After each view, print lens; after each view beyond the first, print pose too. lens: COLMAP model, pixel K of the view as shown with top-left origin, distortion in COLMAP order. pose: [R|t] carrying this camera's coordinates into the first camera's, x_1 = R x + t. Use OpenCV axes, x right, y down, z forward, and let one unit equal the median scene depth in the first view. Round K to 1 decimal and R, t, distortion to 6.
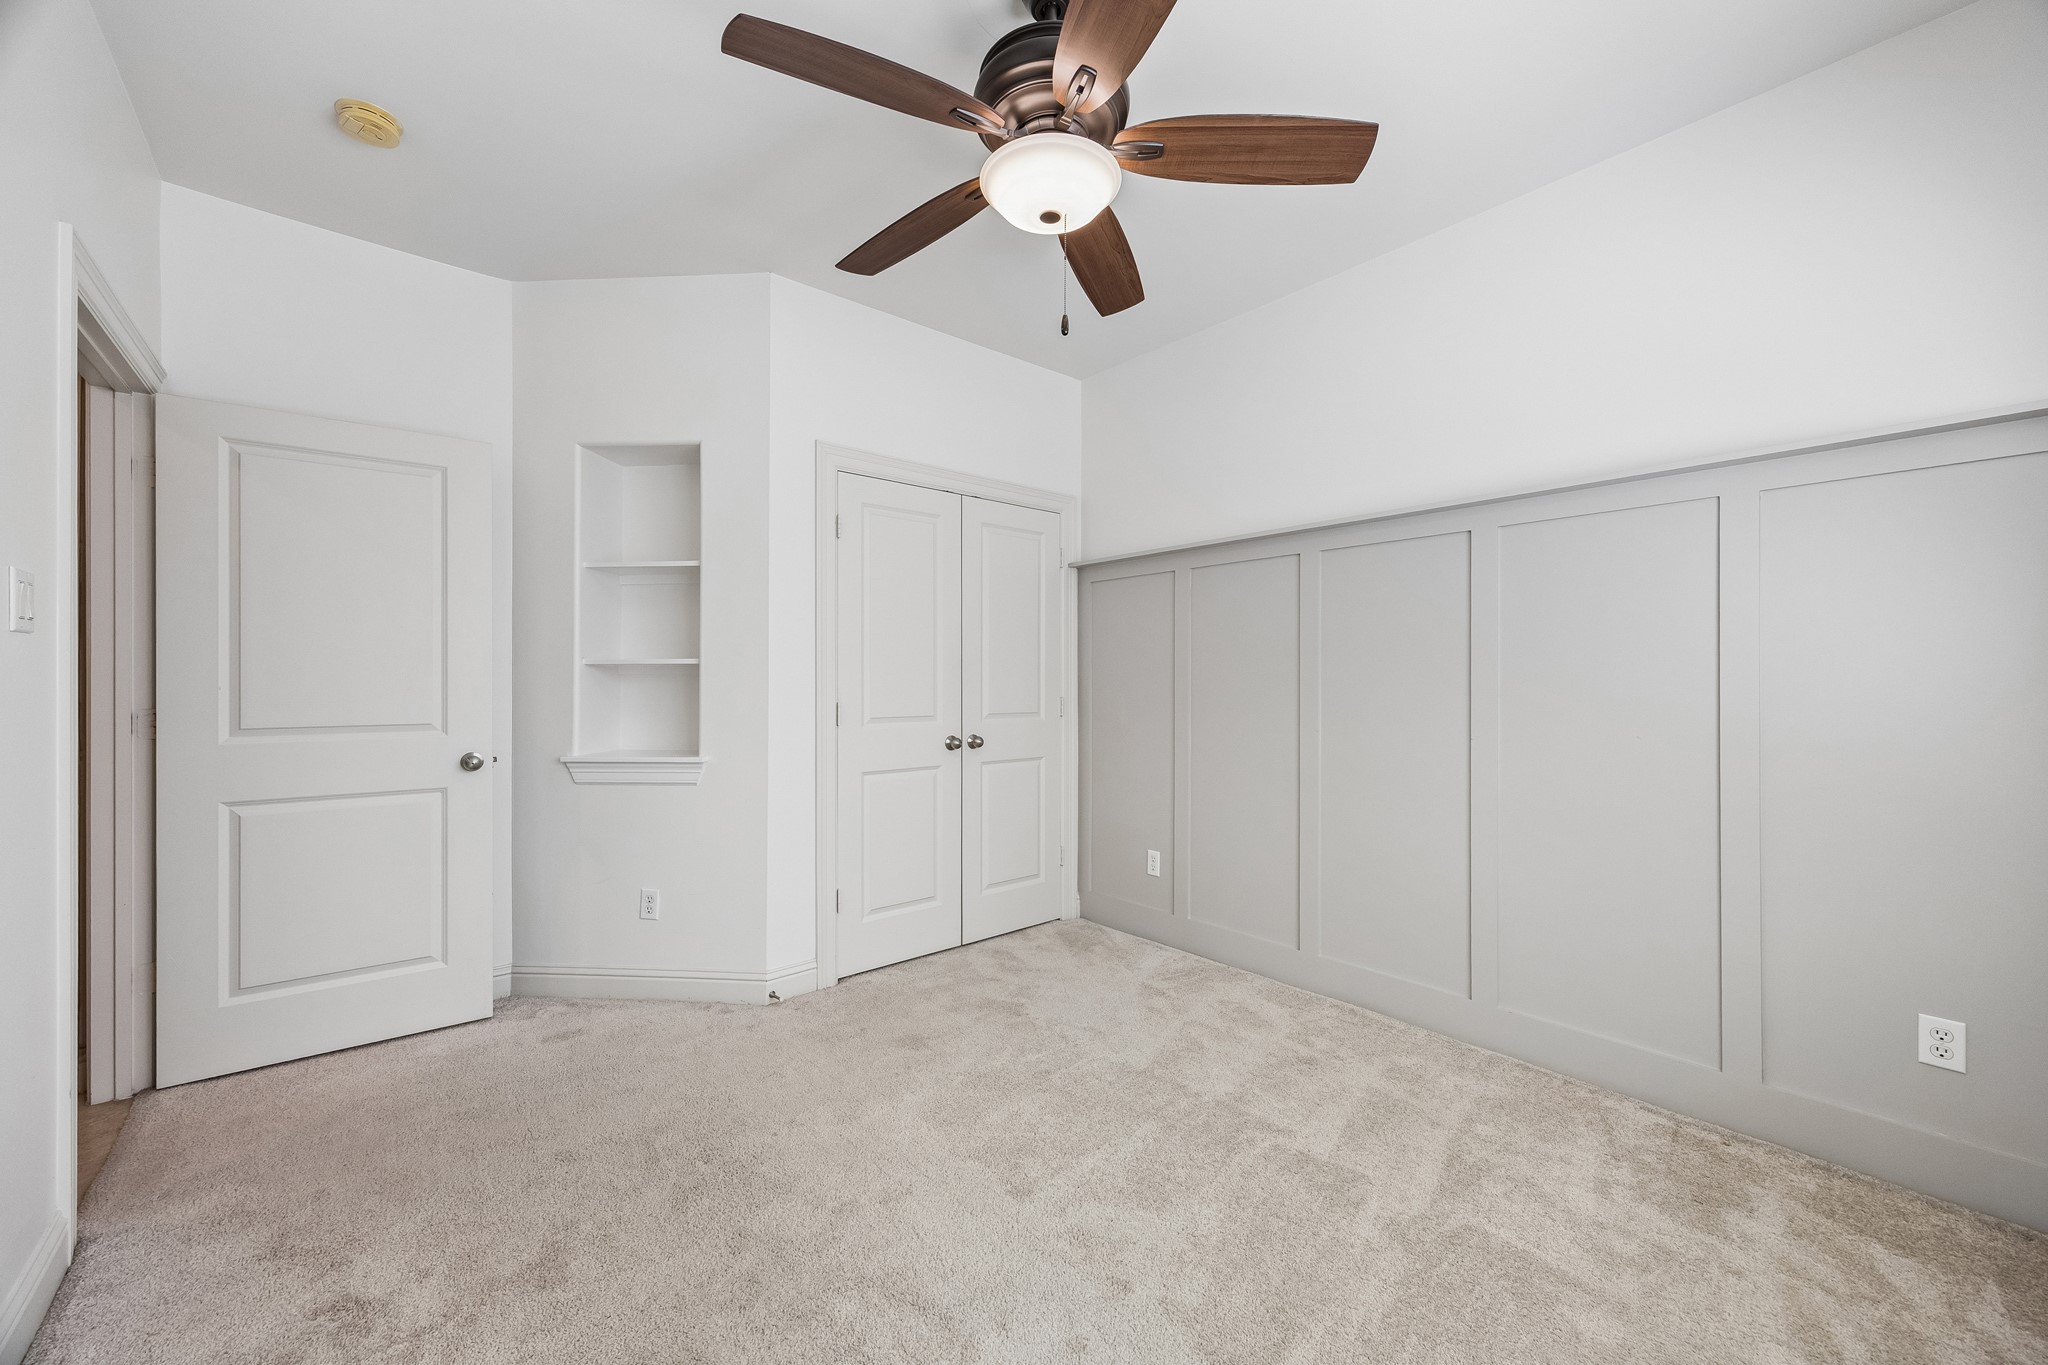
lens RADIAL K [[781.1, 0, 1003.6], [0, 781.1, 679.0], [0, 0, 1]] dist [0.003921, 0.000535]
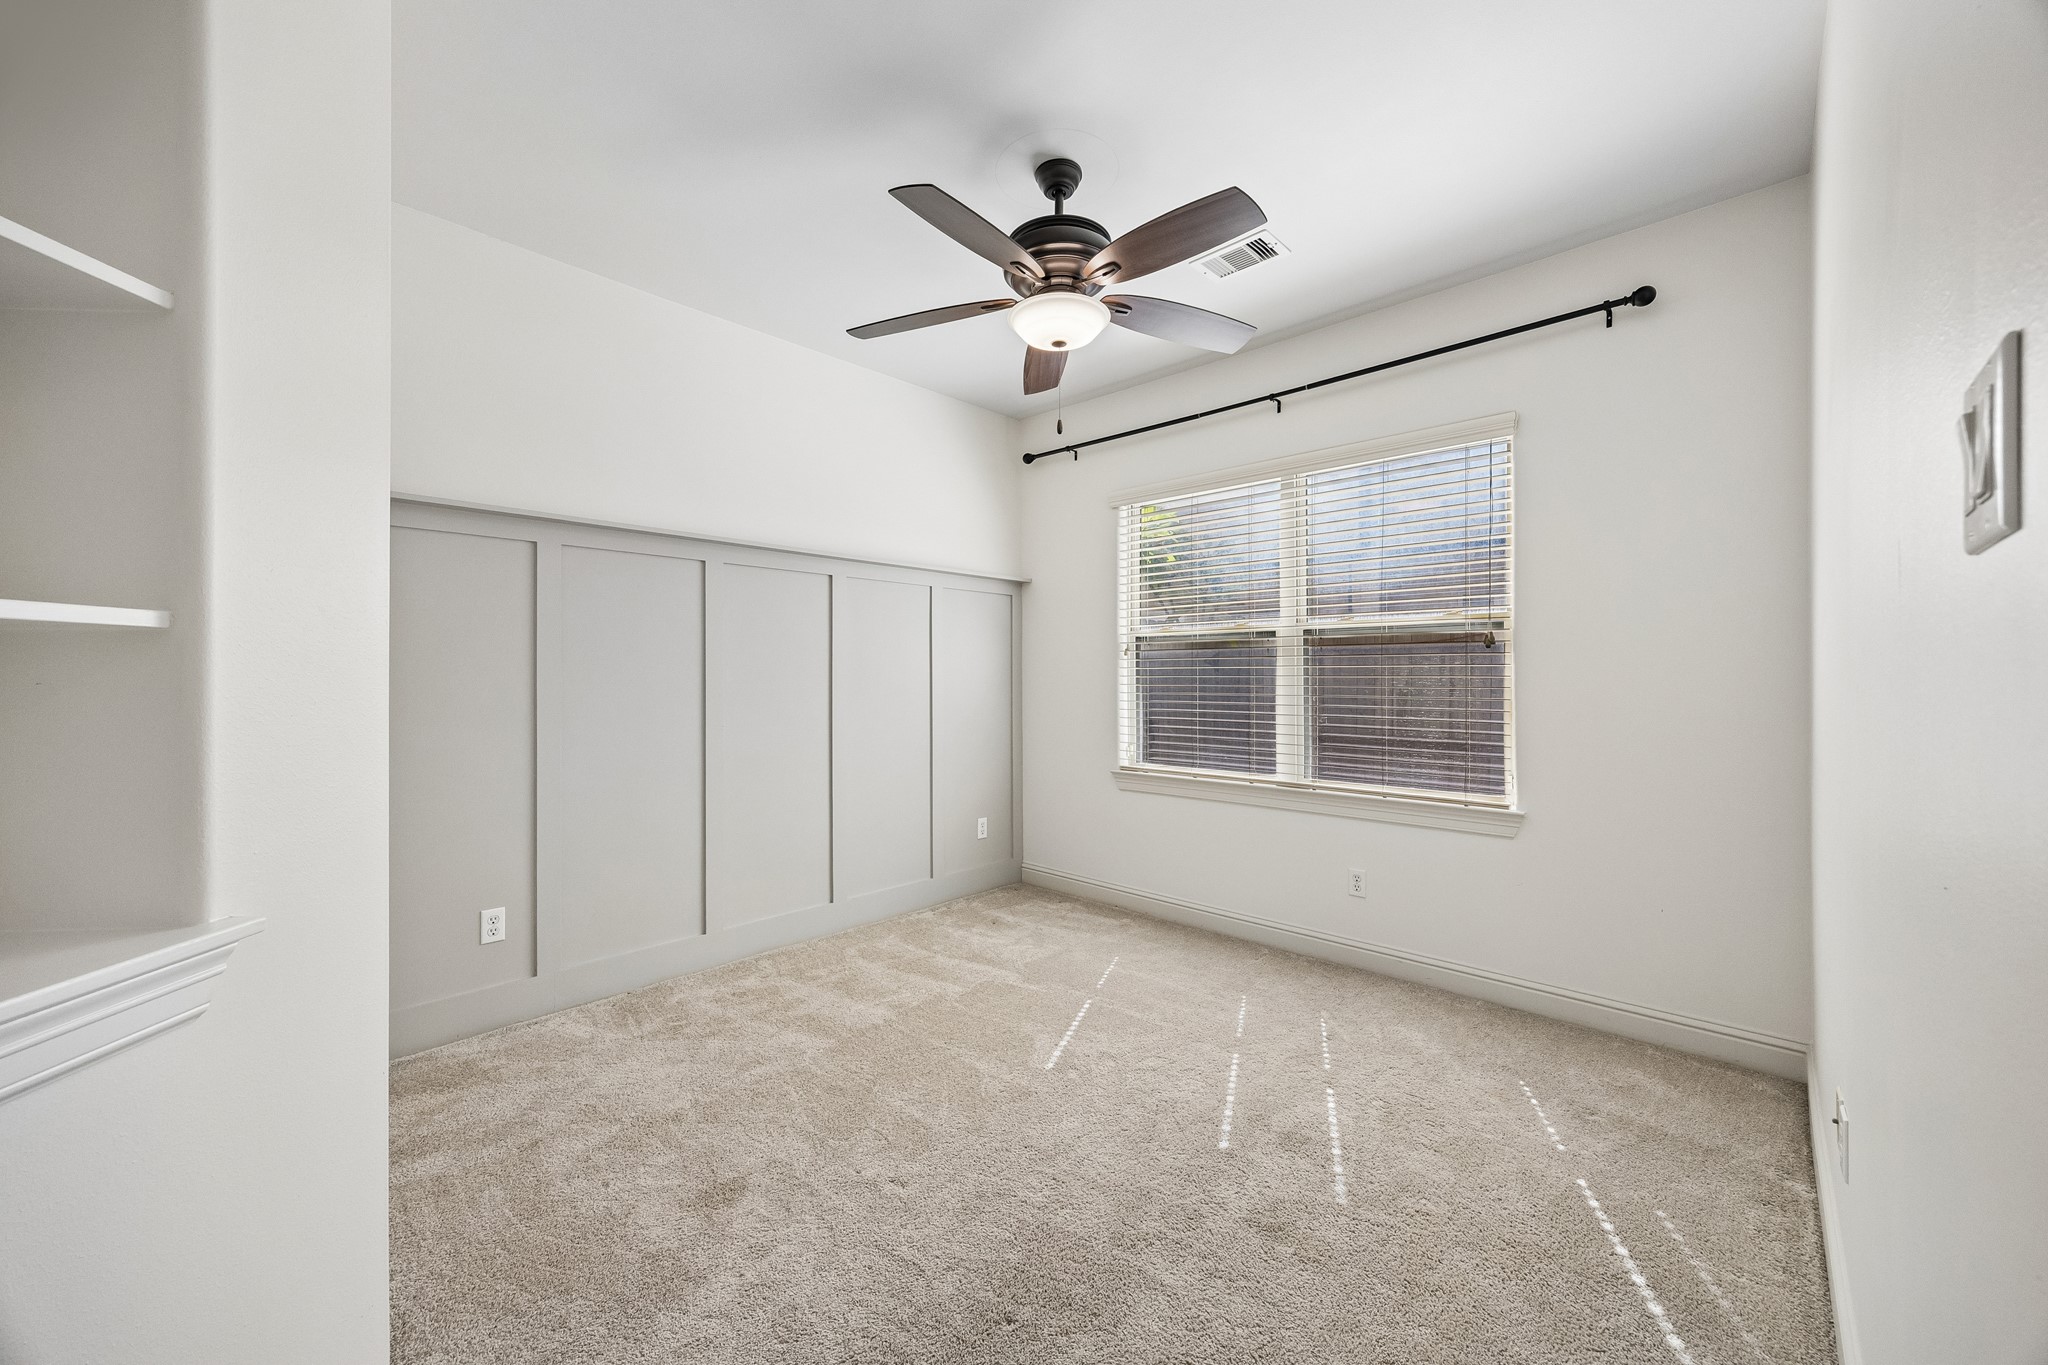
lens RADIAL K [[781.1, 0, 1003.9], [0, 781.1, 682.0], [0, 0, 1]] dist [0.003921, 0.000535]
pose [[-0.116984, 0.009553, 0.993088, -0.945967], [0.010157, 0.999913, -0.008422, 0.022641], [-0.993082, 0.009101, -0.117071, 0.936163]]
